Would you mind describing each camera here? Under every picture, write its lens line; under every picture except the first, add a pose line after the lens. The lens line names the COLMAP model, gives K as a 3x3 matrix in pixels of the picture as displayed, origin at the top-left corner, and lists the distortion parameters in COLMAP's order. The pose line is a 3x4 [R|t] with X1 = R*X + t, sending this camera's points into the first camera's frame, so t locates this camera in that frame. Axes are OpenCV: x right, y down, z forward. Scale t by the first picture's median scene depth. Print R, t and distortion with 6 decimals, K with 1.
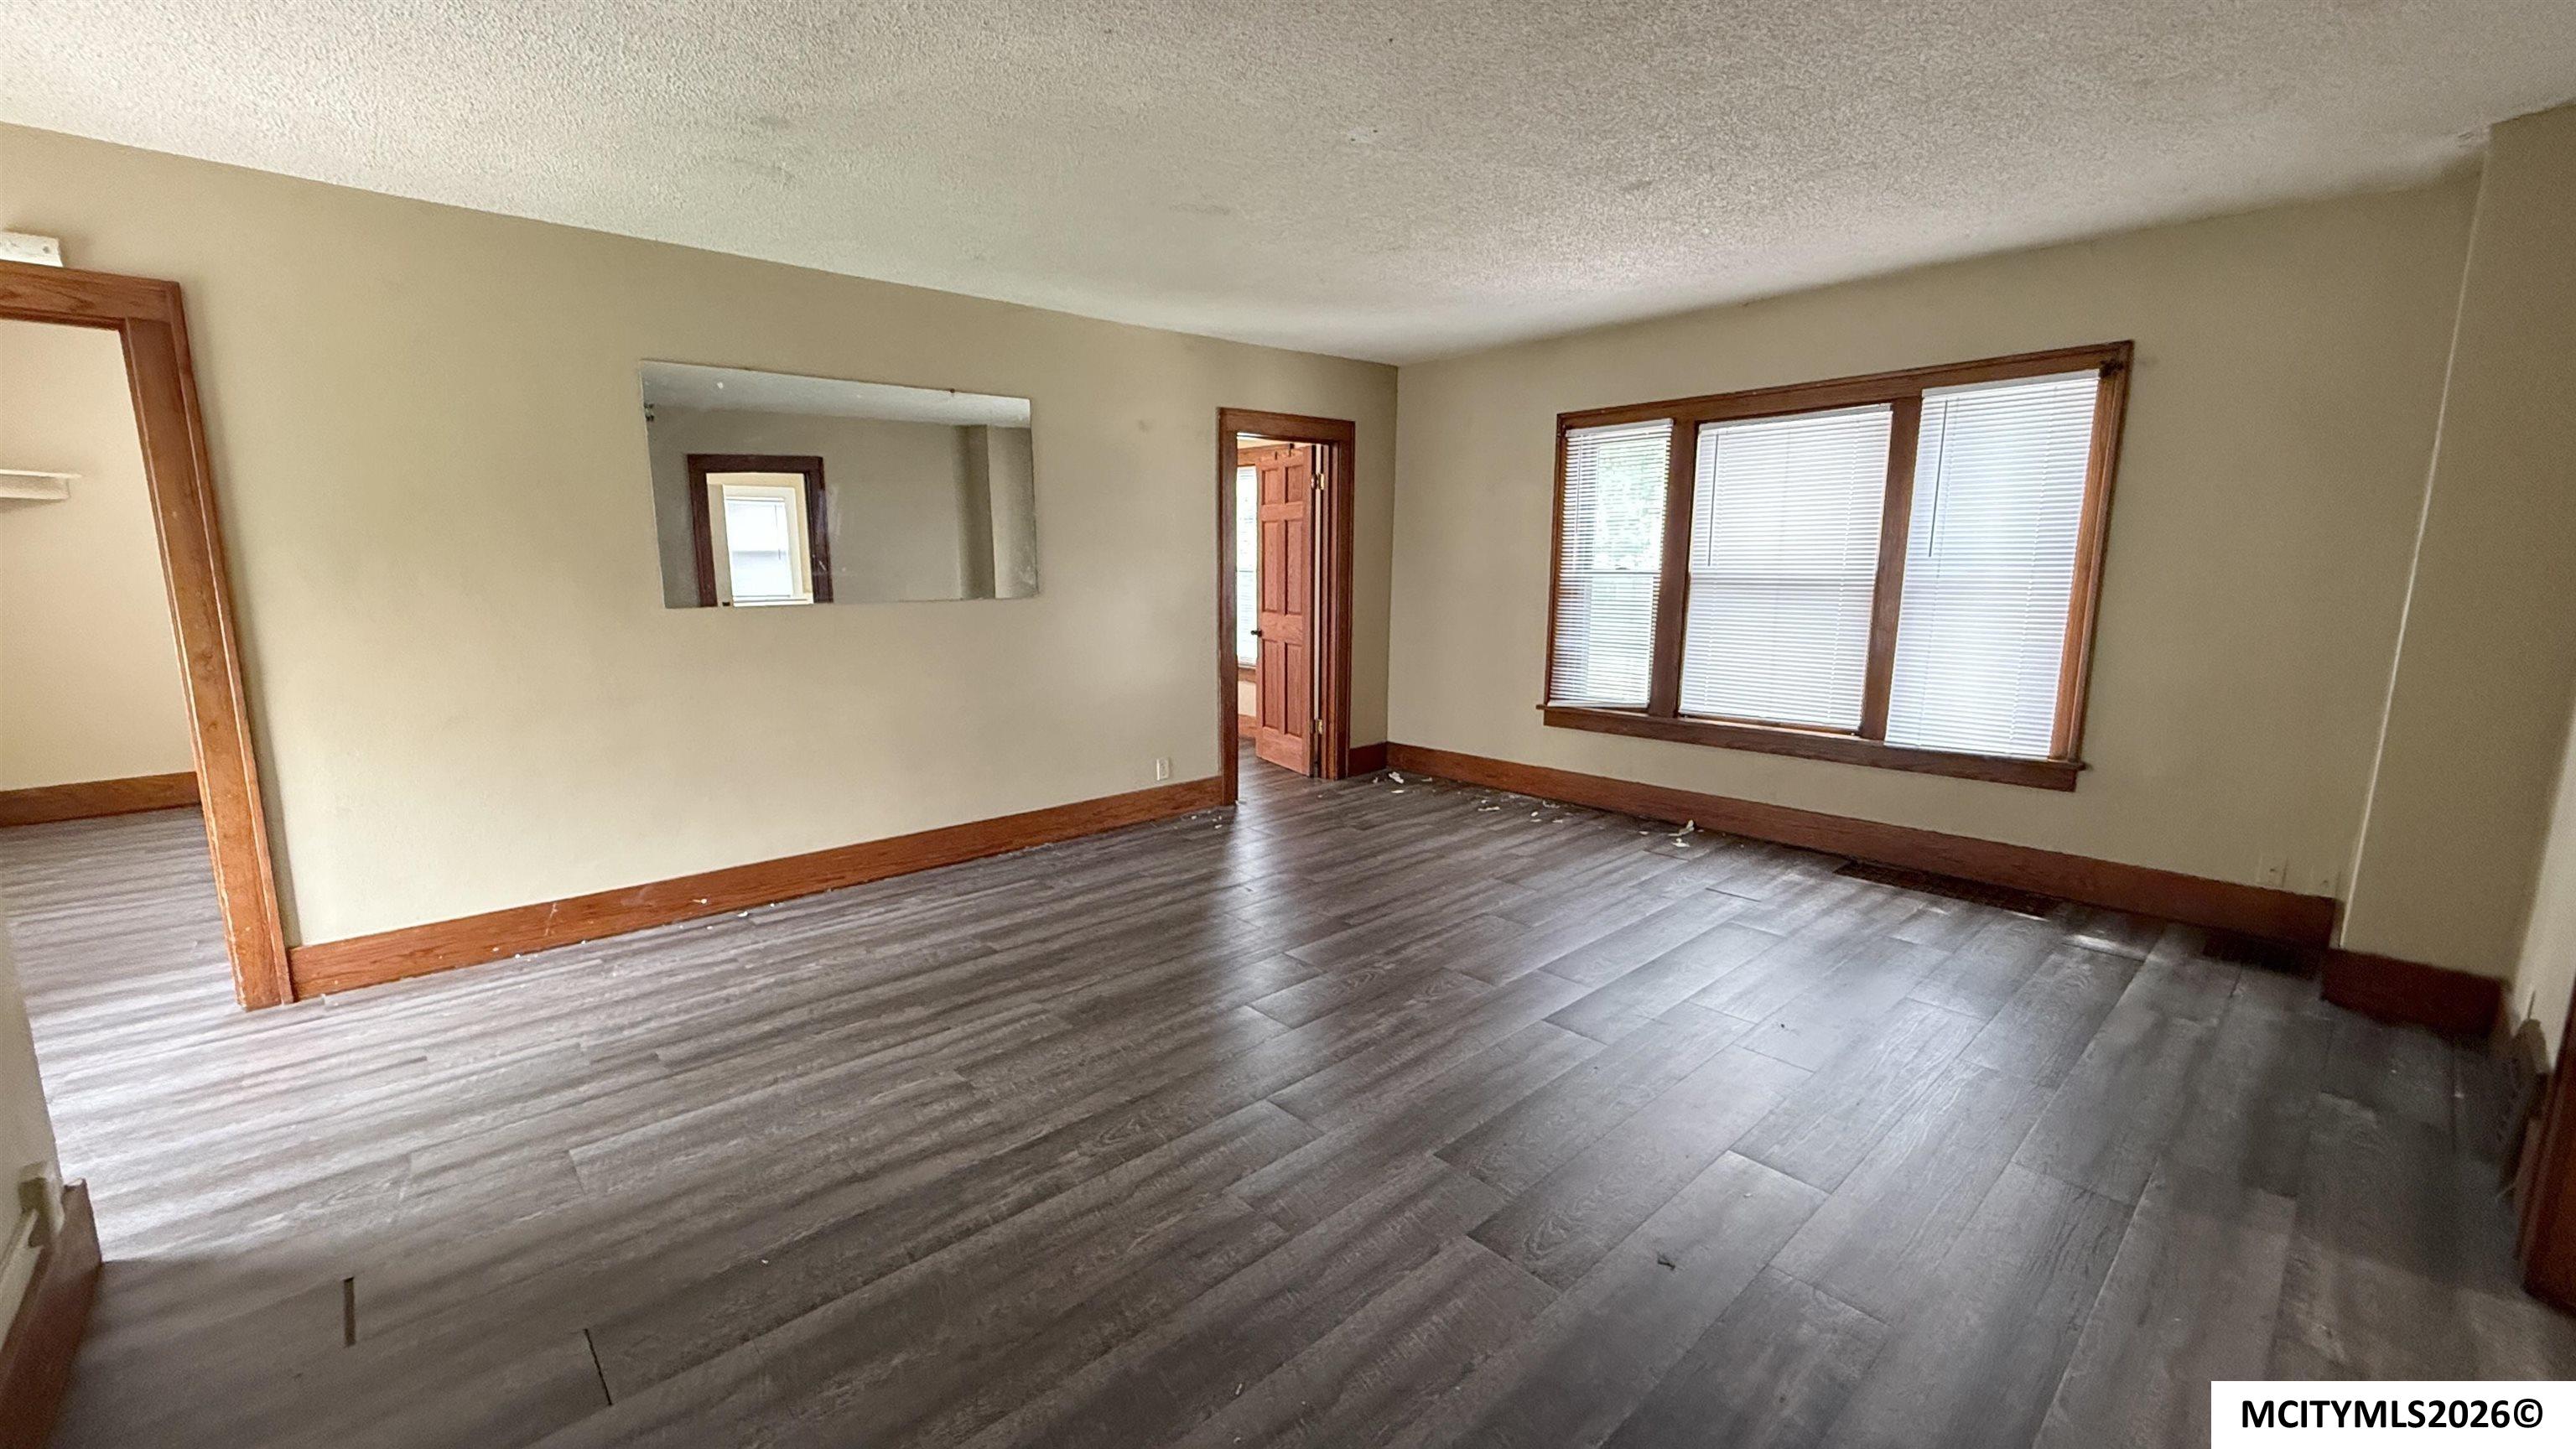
lens RADIAL K [[1028.1, 0, 1282.7], [0, 1028.1, 728.6], [0, 0, 1]] dist [-0.000076, -0.000078]
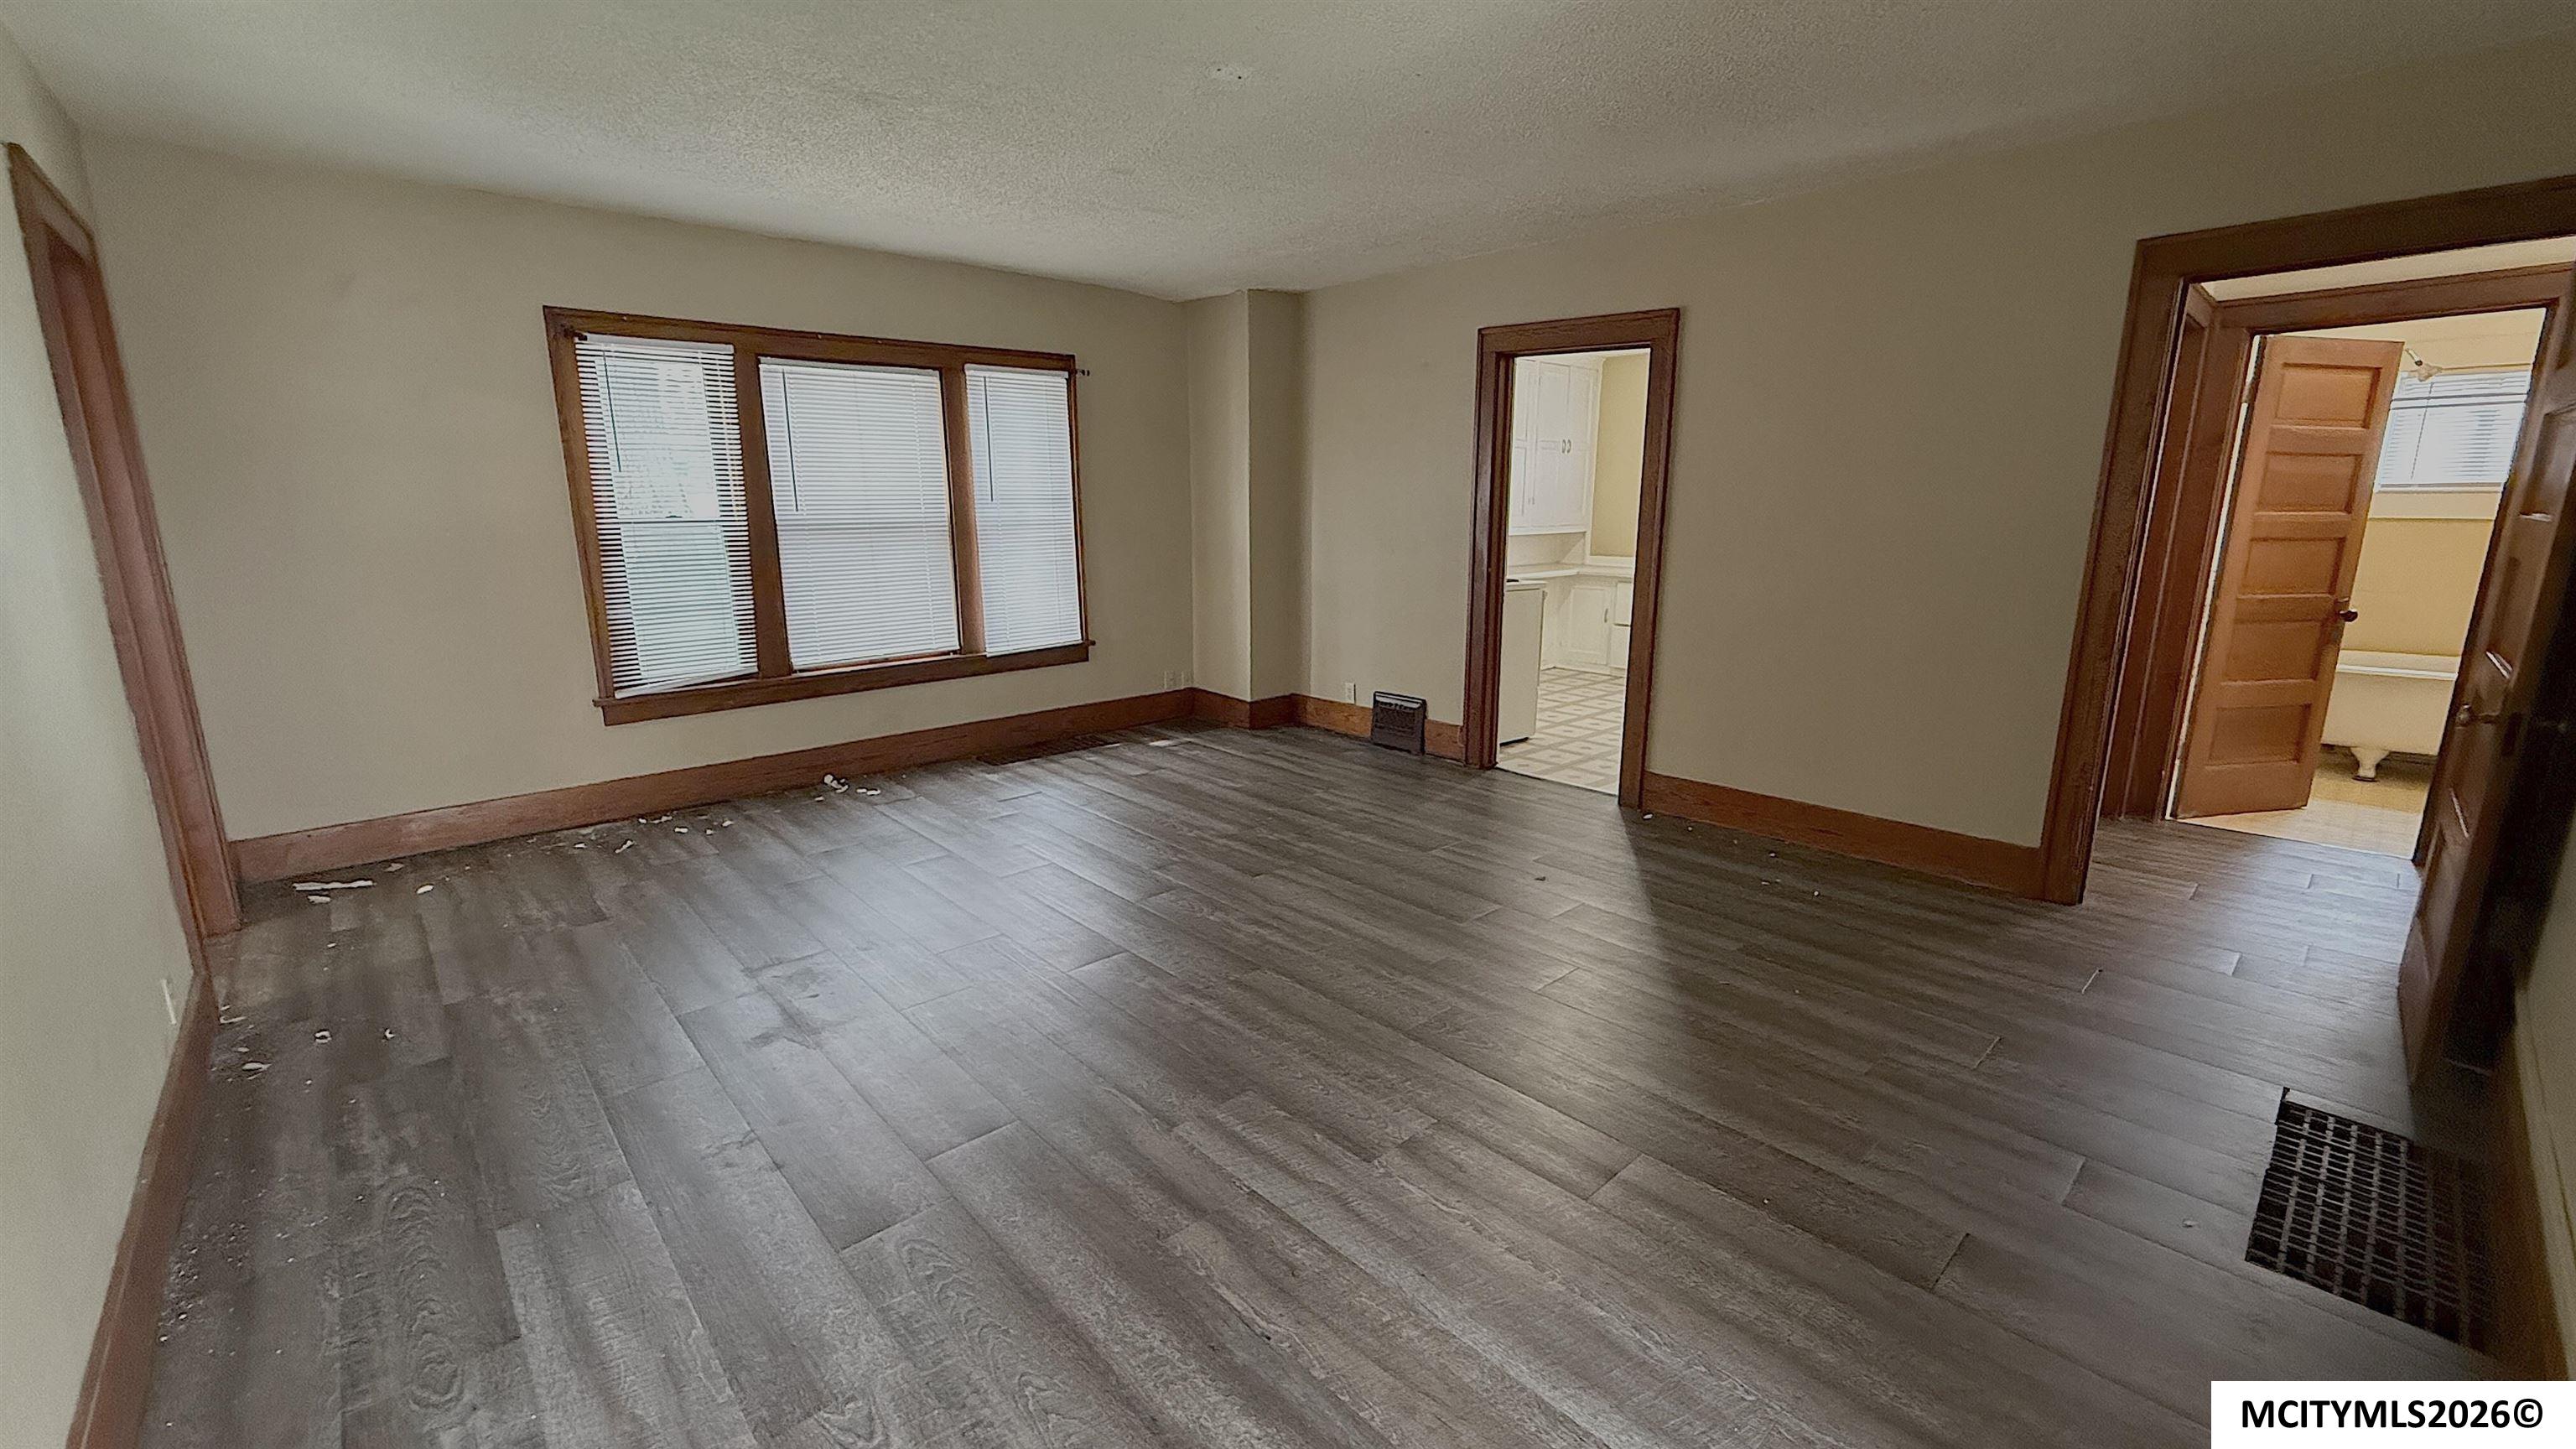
lens RADIAL K [[1028.1, 0, 1282.7], [0, 1028.1, 728.6], [0, 0, 1]] dist [-0.000076, -0.000078]
pose [[0.000148, -0.213618, 0.976917, -0.624878], [0.171776, 0.962402, 0.210418, -0.096614], [-0.985136, 0.167780, 0.036837, 0.610565]]
